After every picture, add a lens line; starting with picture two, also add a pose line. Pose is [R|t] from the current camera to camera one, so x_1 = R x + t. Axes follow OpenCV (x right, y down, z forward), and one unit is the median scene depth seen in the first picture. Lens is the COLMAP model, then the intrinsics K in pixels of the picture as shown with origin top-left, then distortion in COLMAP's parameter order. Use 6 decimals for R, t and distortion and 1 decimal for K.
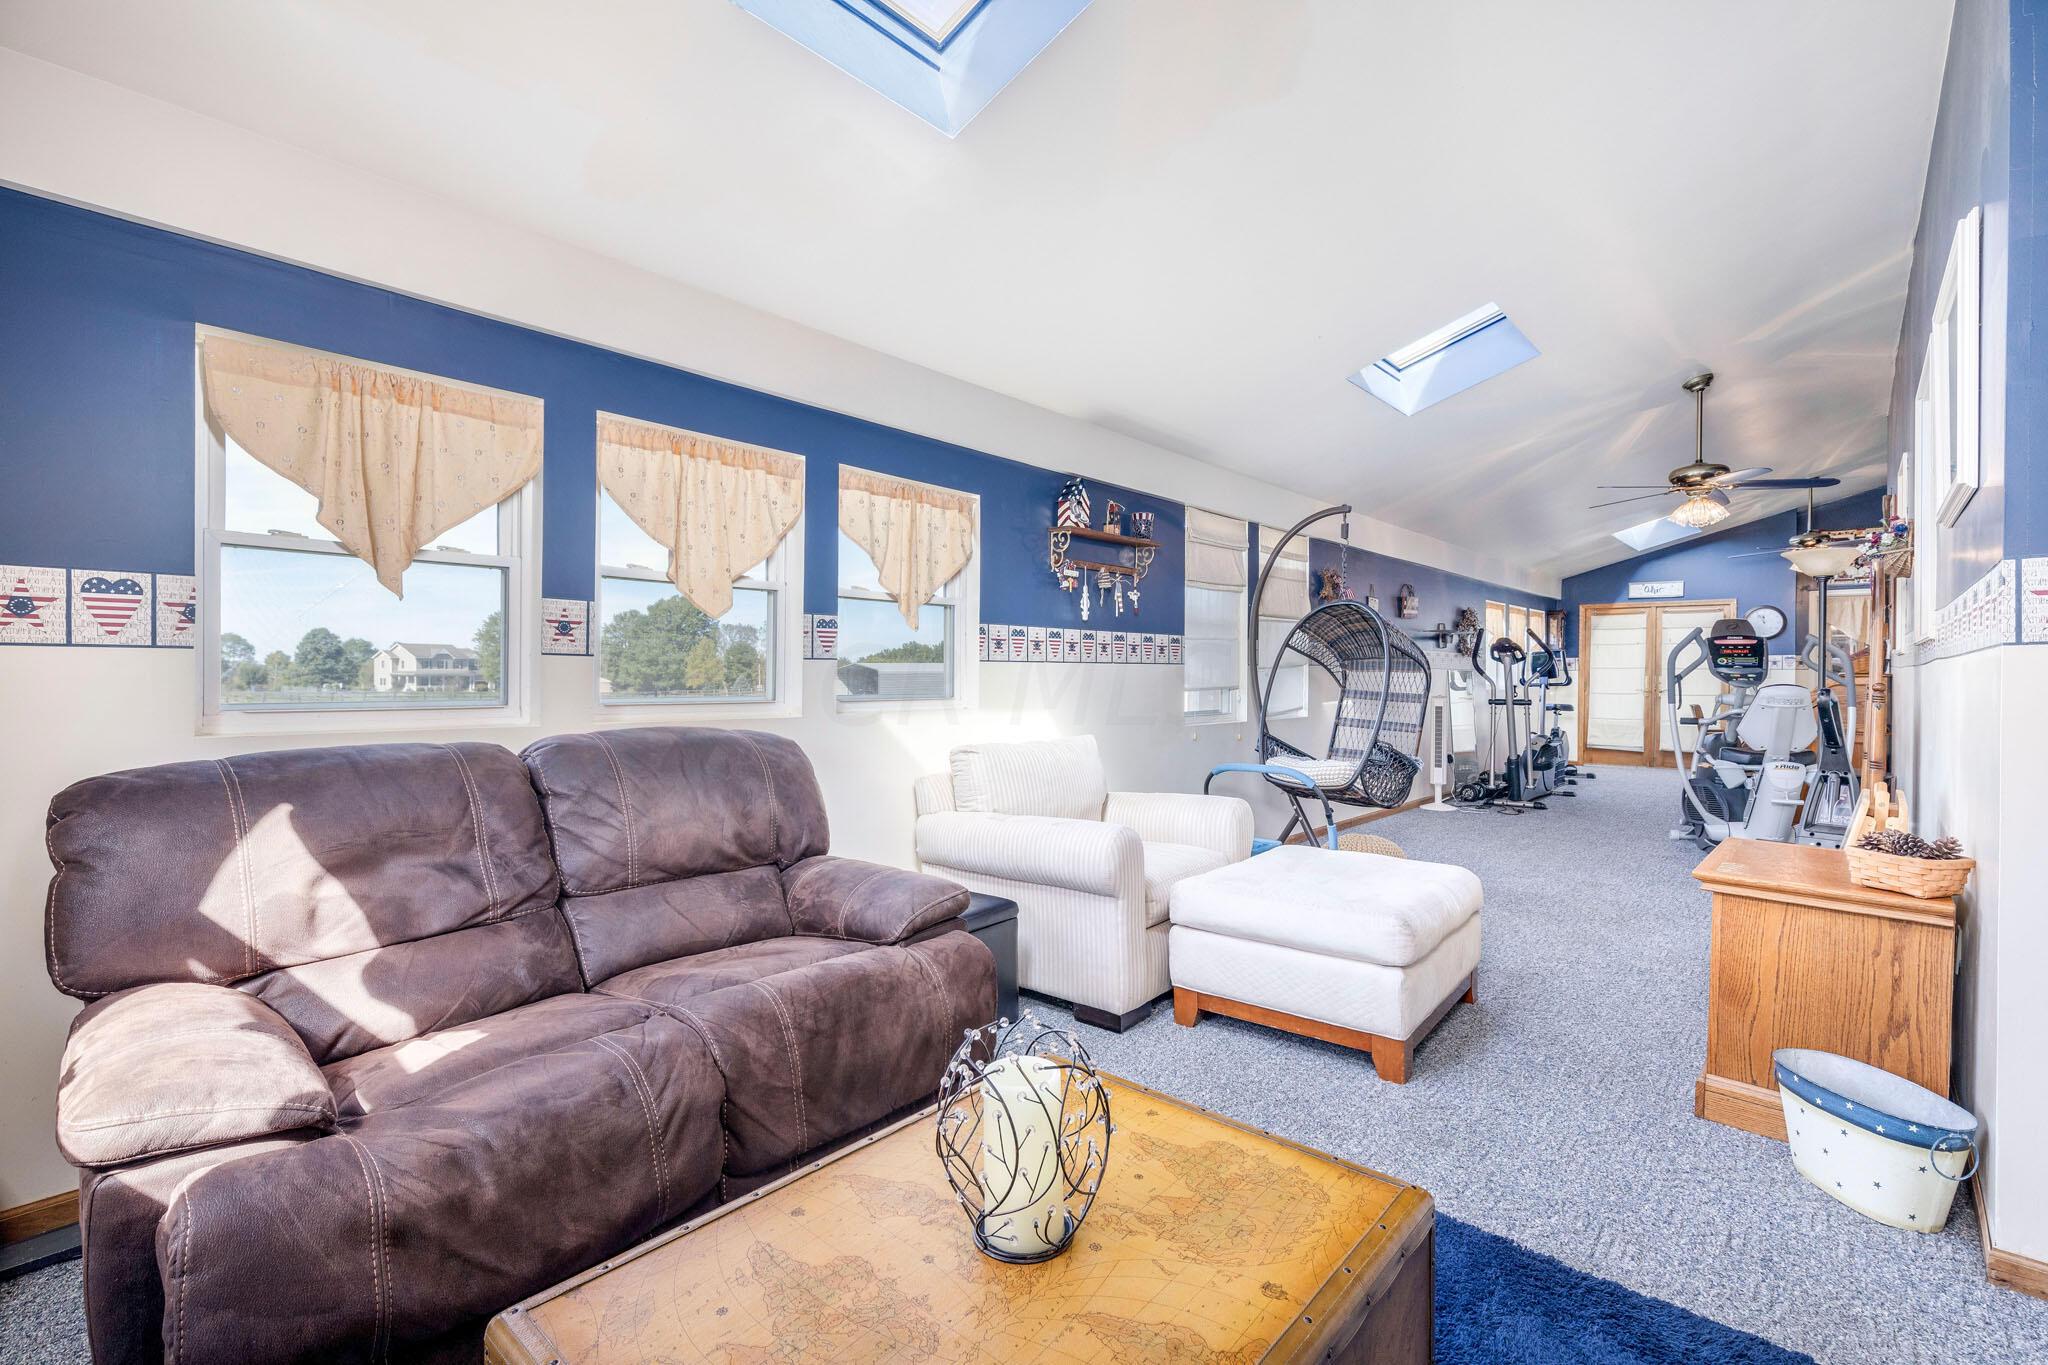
lens RADIAL K [[914.9, 0, 1027.3], [0, 914.9, 678.2], [0, 0, 1]] dist [0.009388, -0.001210]
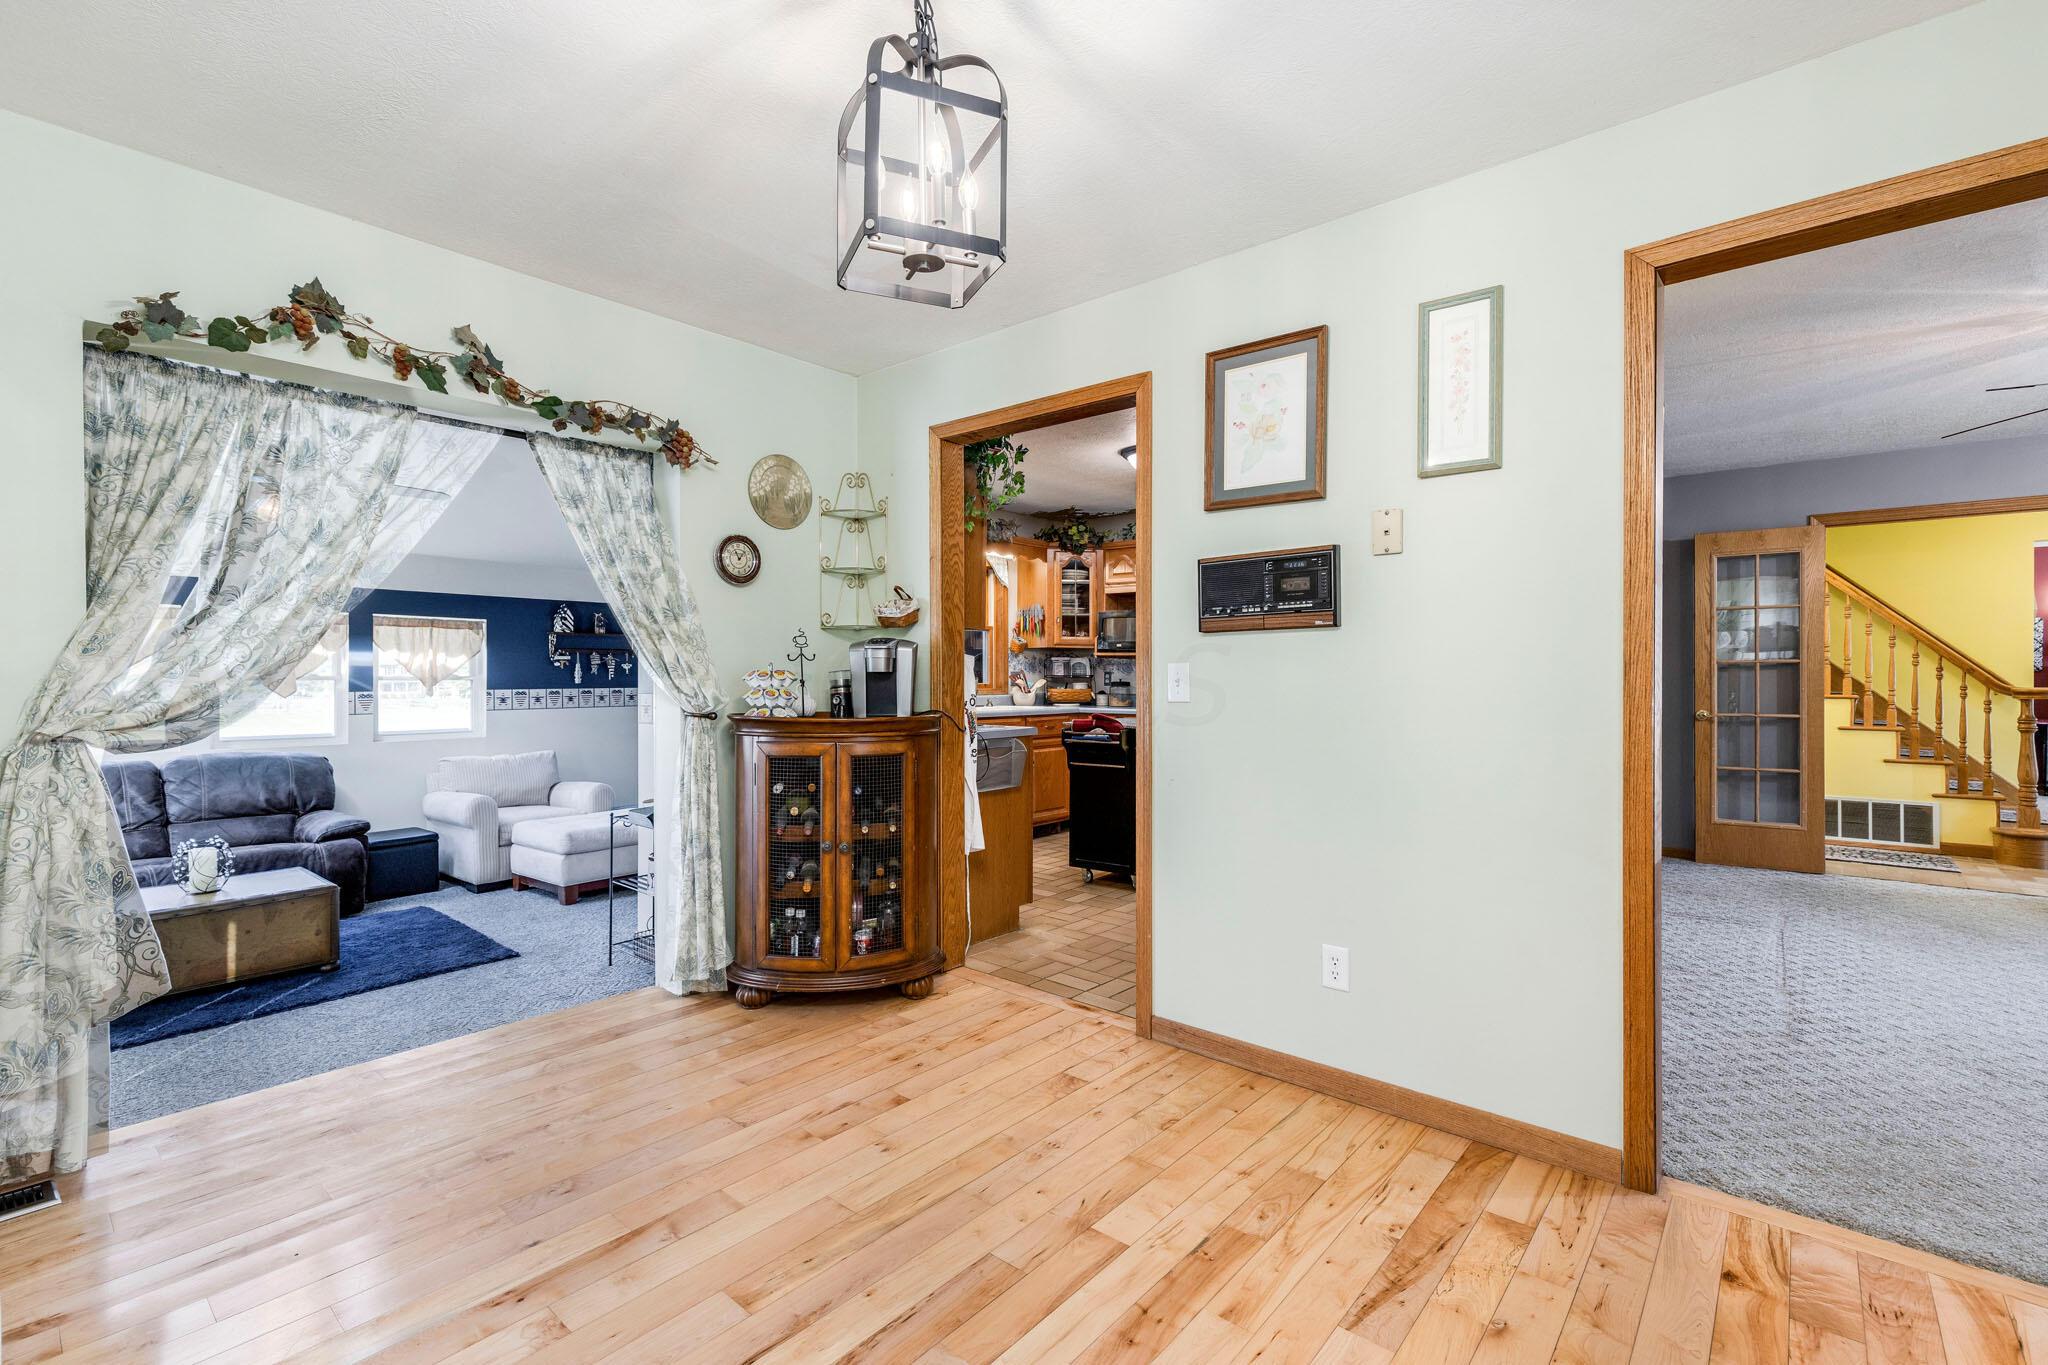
lens RADIAL K [[914.9, 0, 1019.1], [0, 914.9, 685.8], [0, 0, 1]] dist [0.009388, -0.001210]
pose [[0.999953, -0.002930, 0.009227, 1.359301], [0.002857, 0.999964, 0.007947, -0.108646], [-0.009250, -0.007920, 0.999926, -1.144657]]
